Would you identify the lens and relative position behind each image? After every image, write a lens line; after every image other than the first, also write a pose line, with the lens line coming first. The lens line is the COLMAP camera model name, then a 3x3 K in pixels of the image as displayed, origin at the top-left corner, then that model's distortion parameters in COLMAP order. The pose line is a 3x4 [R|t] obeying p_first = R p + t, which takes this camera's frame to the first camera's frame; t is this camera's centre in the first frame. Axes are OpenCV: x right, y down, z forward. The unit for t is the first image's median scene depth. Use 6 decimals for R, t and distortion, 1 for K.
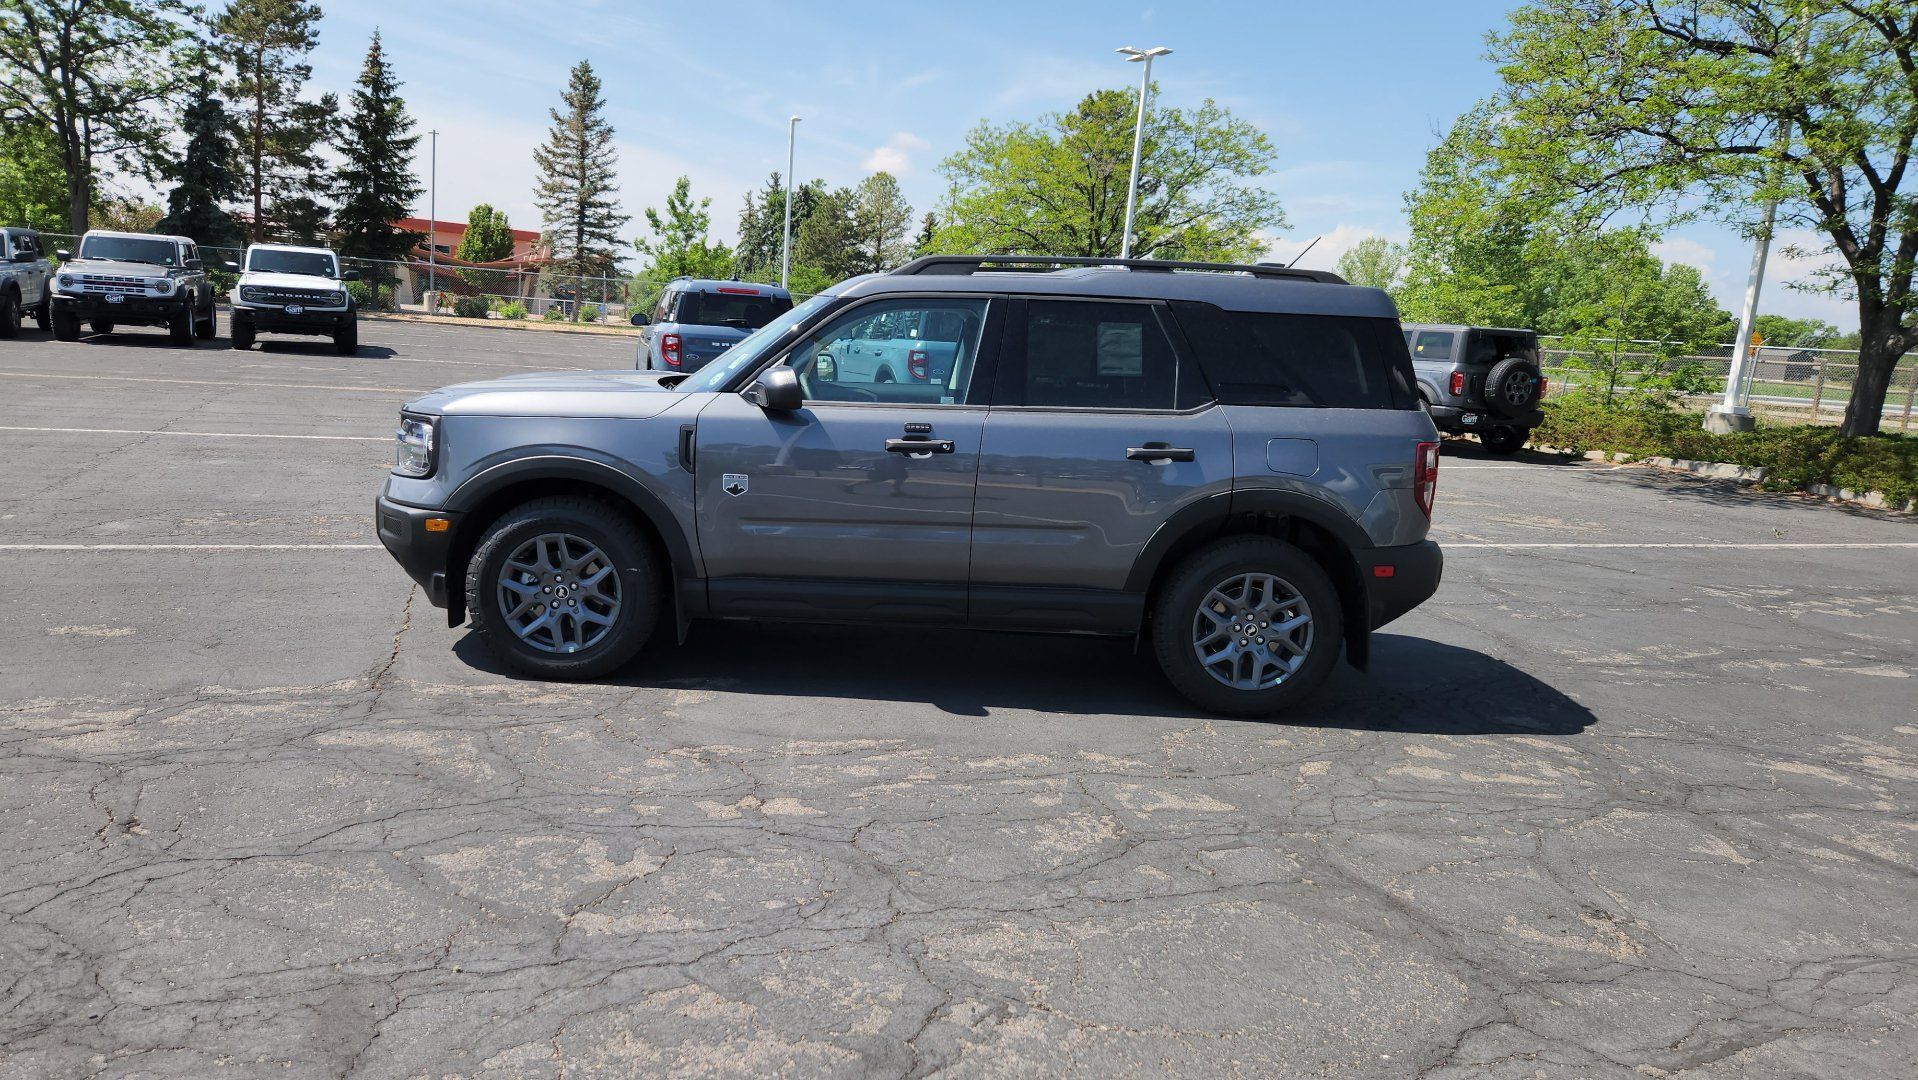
lens RADIAL K [[1290.8, 0, 910.1], [0, 1290.8, 536.6], [0, 0, 1]] dist [0.072320, -0.067347]
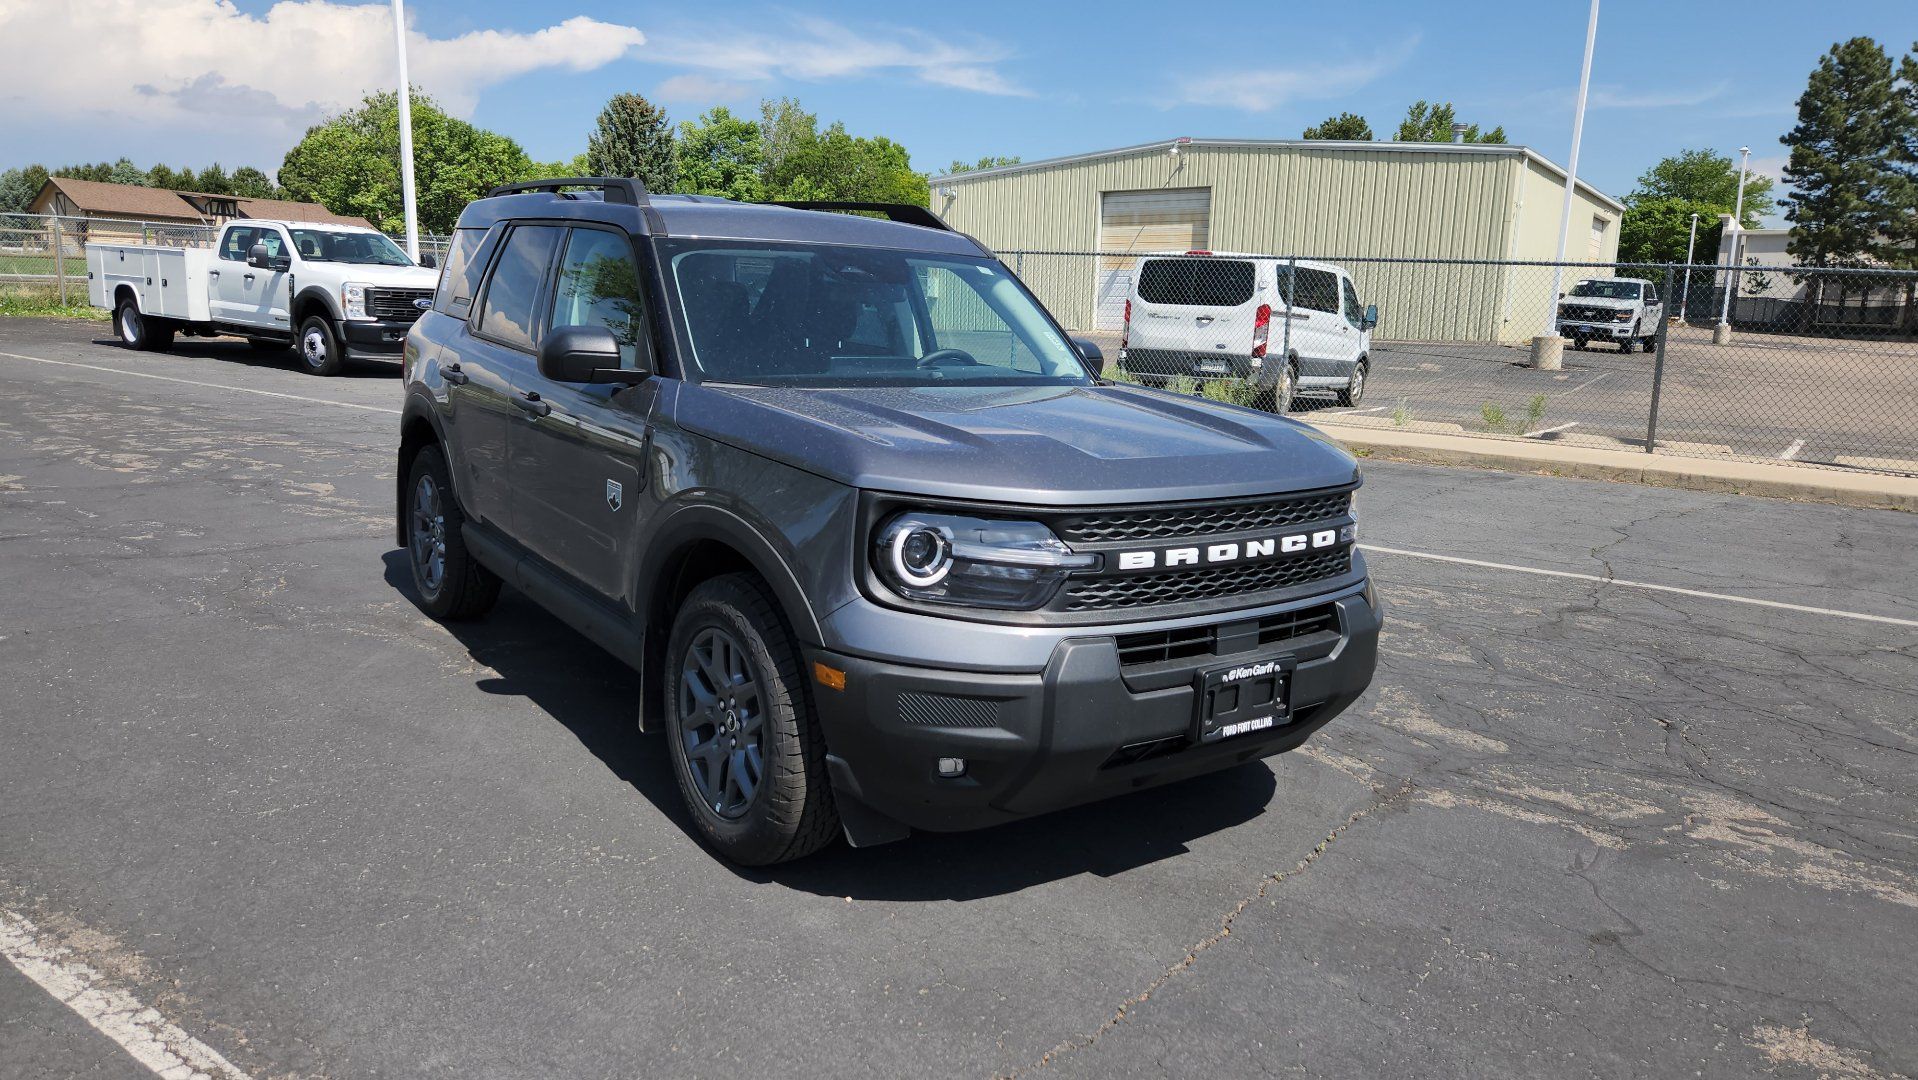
lens RADIAL K [[1280.7, 0, 927.1], [0, 1280.7, 545.9], [0, 0, 1]] dist [0.071701, -0.060224]
pose [[-0.566951, -0.243241, 0.787020, -0.278100], [0.058012, 0.941247, 0.332699, -0.104296], [-0.821706, 0.234281, -0.519530, 0.541299]]
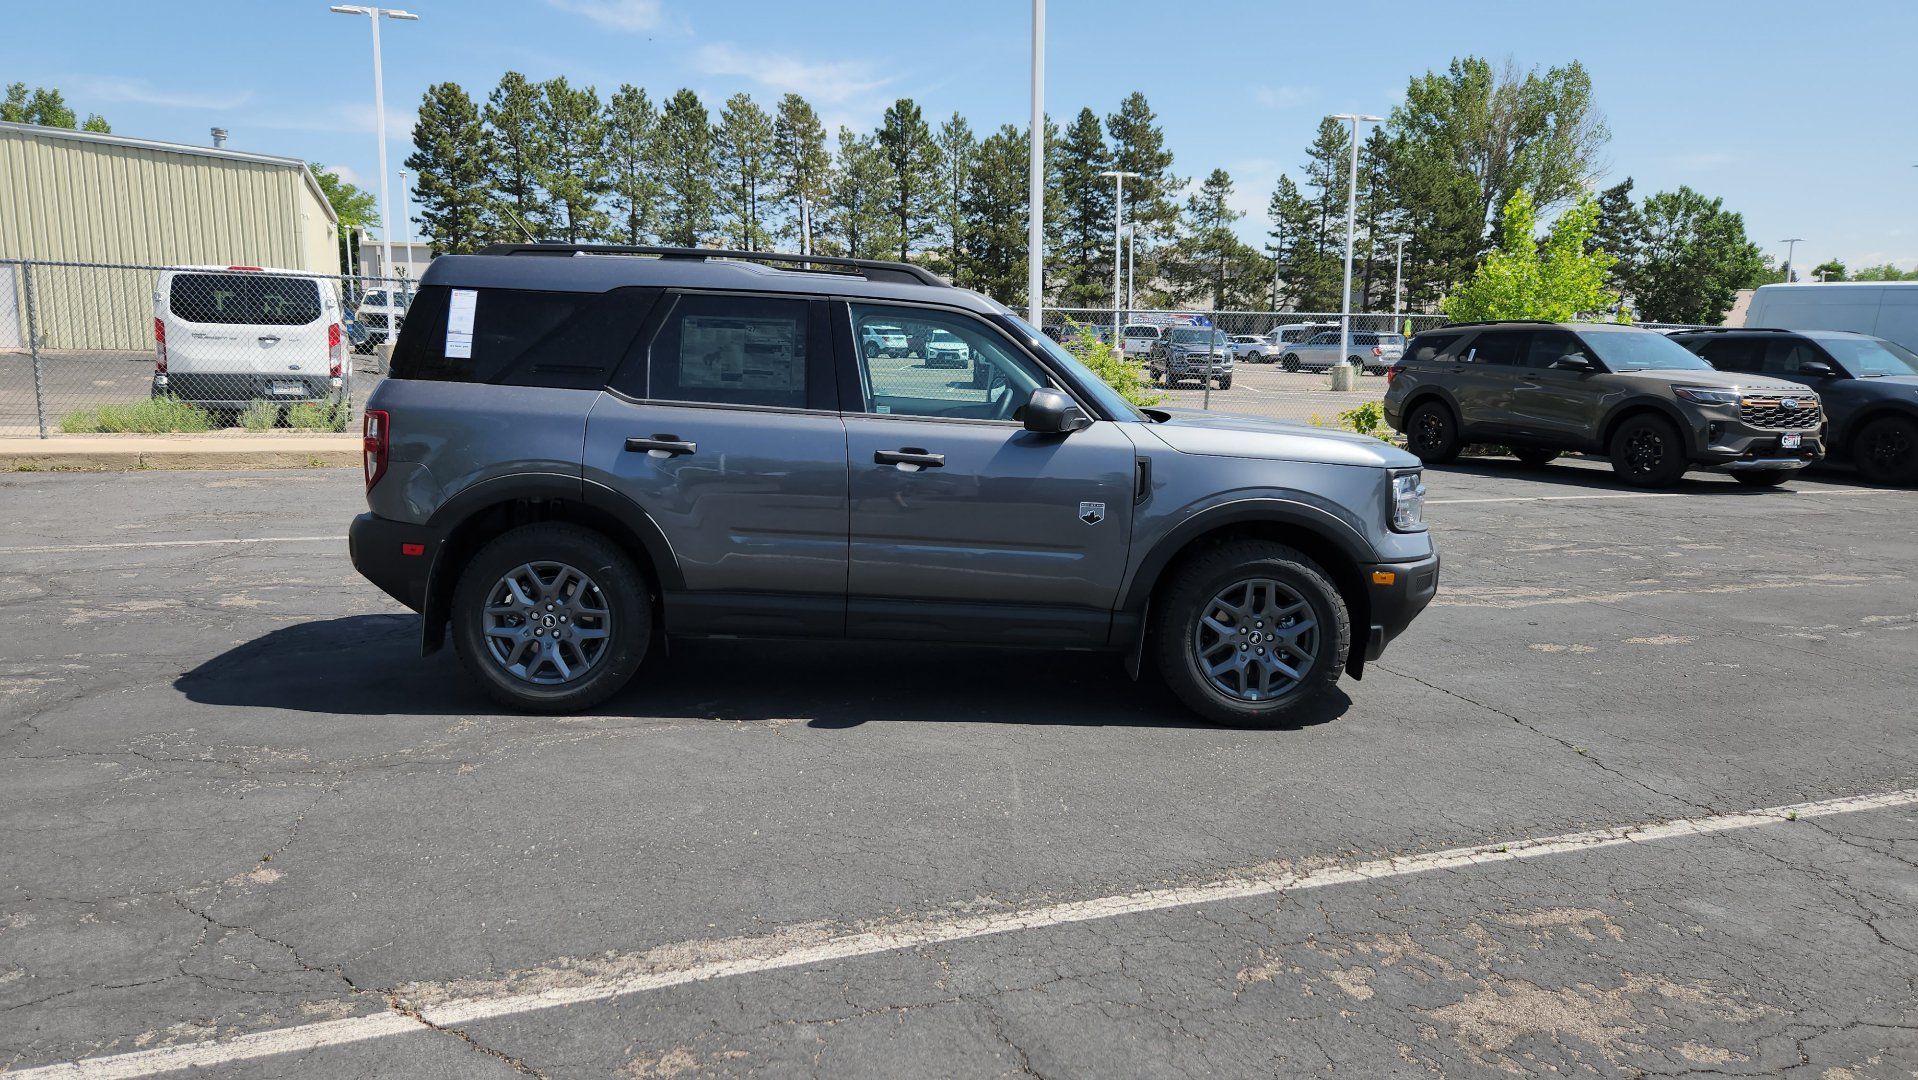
lens RADIAL K [[1283.7, 0, 918.0], [0, 1283.7, 525.0], [0, 0, 1]] dist [0.071750, -0.066127]
pose [[-0.995998, -0.085106, -0.027288, 0.006144], [-0.089373, 0.949359, 0.301213, -0.126714], [0.000272, 0.302446, -0.953166, 0.774192]]
